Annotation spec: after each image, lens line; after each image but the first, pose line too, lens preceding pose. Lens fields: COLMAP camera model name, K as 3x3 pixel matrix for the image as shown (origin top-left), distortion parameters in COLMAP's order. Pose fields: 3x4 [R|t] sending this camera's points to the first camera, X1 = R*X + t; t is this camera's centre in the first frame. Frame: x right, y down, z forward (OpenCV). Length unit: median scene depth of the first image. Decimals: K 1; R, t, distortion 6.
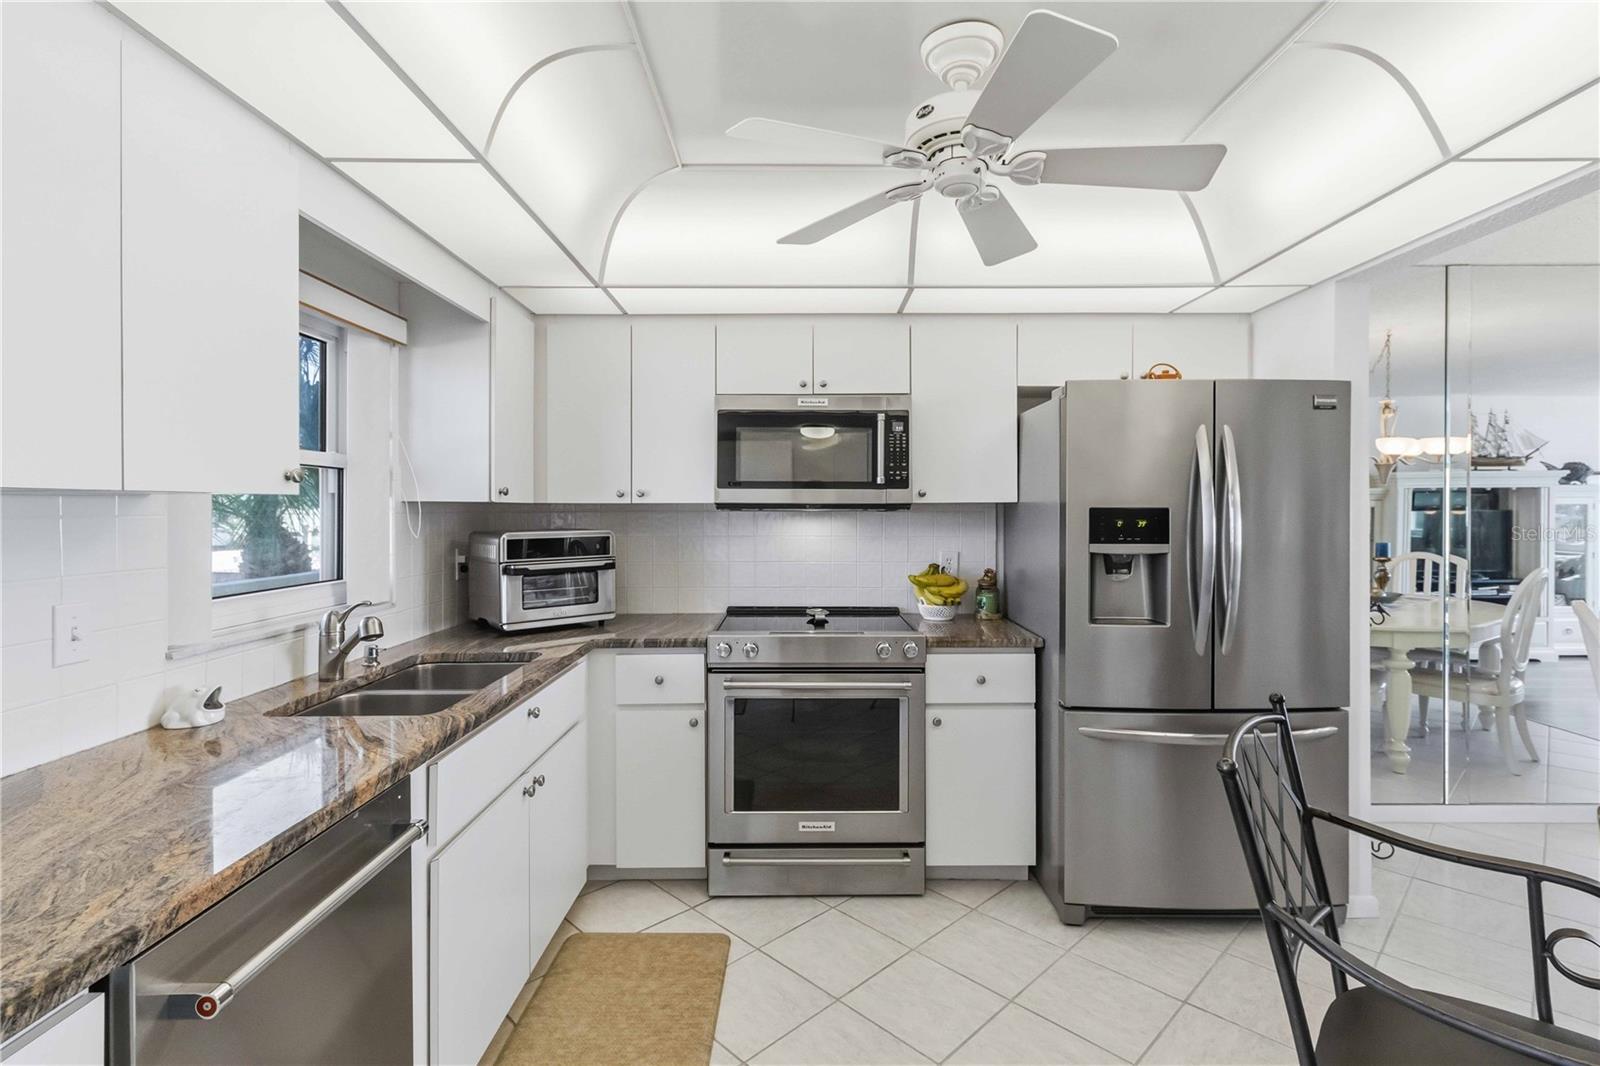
lens RADIAL K [[753.4, 0, 806.2], [0, 753.4, 512.7], [0, 0, 1]] dist [0.001488, 0.000339]
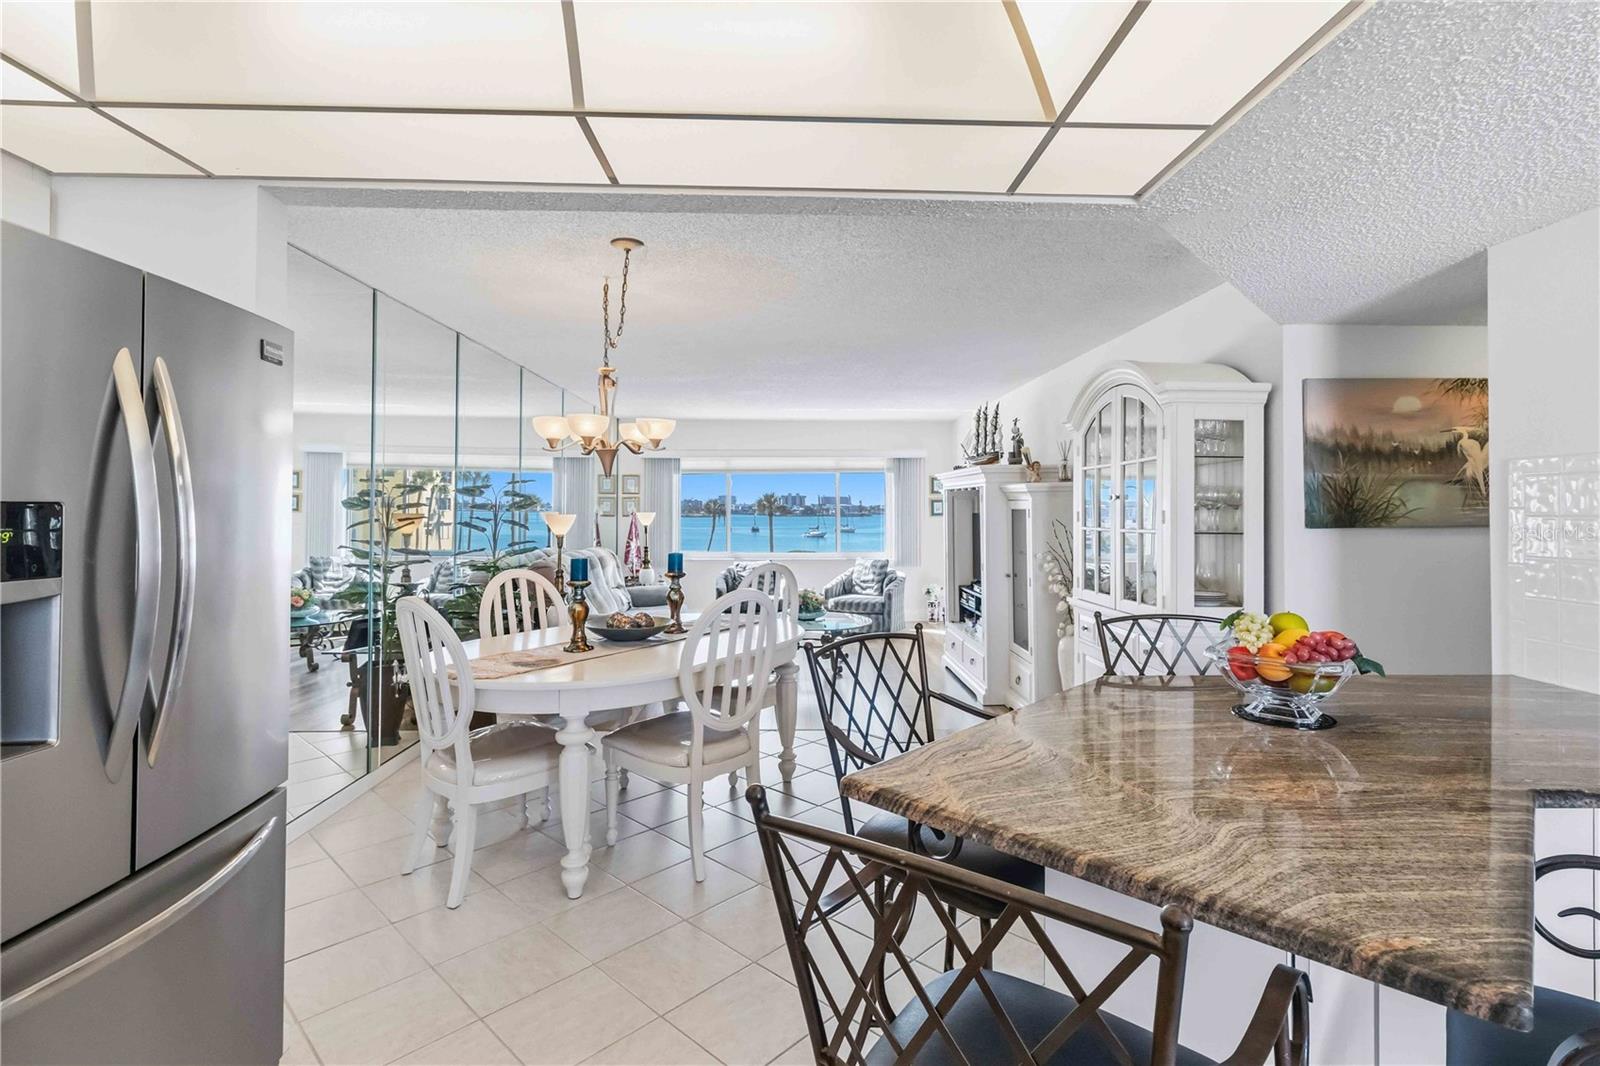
lens RADIAL K [[760.9, 0, 806.3], [0, 760.9, 500.0], [0, 0, 1]] dist [0.000612, 0.000129]
pose [[-0.026835, 0.012934, 0.999556, -0.025433], [-0.001213, 0.999915, -0.012972, -0.001620], [-0.999639, -0.001561, -0.026817, 0.511153]]
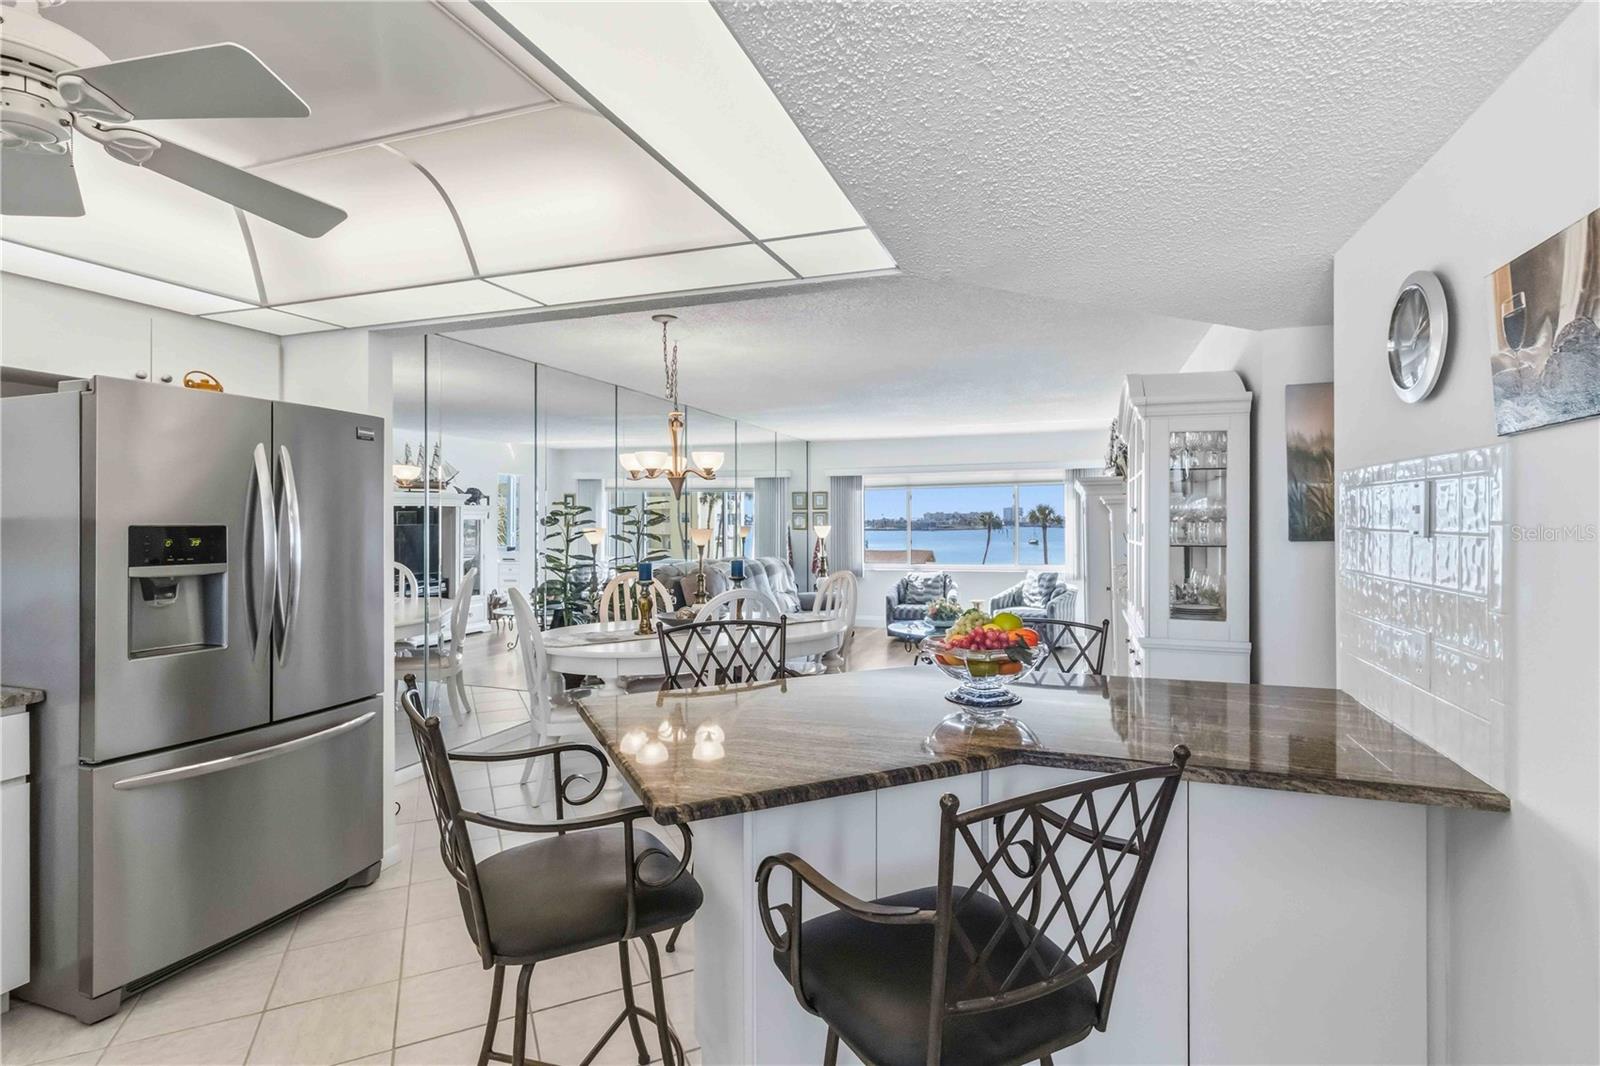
lens RADIAL K [[765.3, 0, 804.6], [0, 765.3, 521.6], [0, 0, 1]] dist [0.000772, 0.000290]
pose [[0.335507, -0.000378, 0.942038, -0.190981], [0.005673, 0.999983, -0.001620, -0.005503], [-0.942021, 0.005887, 0.335503, -0.032112]]
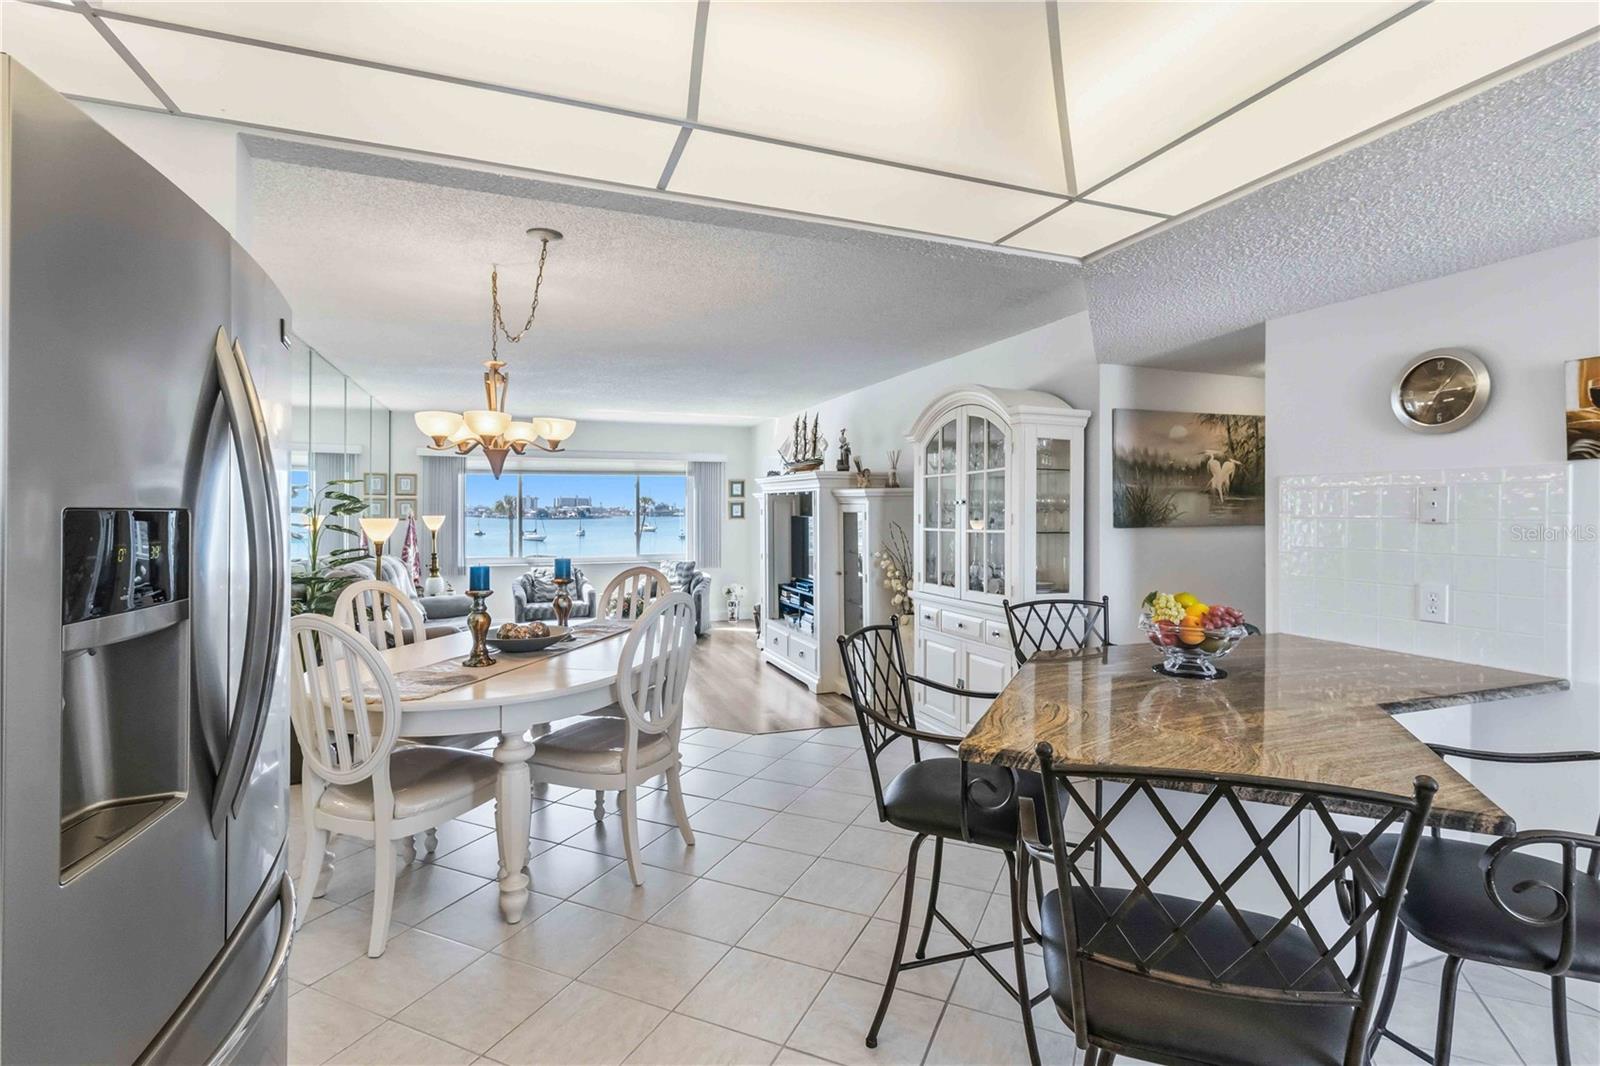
lens RADIAL K [[753.4, 0, 806.2], [0, 753.4, 512.7], [0, 0, 1]] dist [0.001488, 0.000339]
pose [[-0.357181, -0.000730, 0.934035, -0.020548], [-0.000492, 1.000000, 0.000593, -0.004411], [-0.934035, -0.000248, -0.357182, 0.804793]]
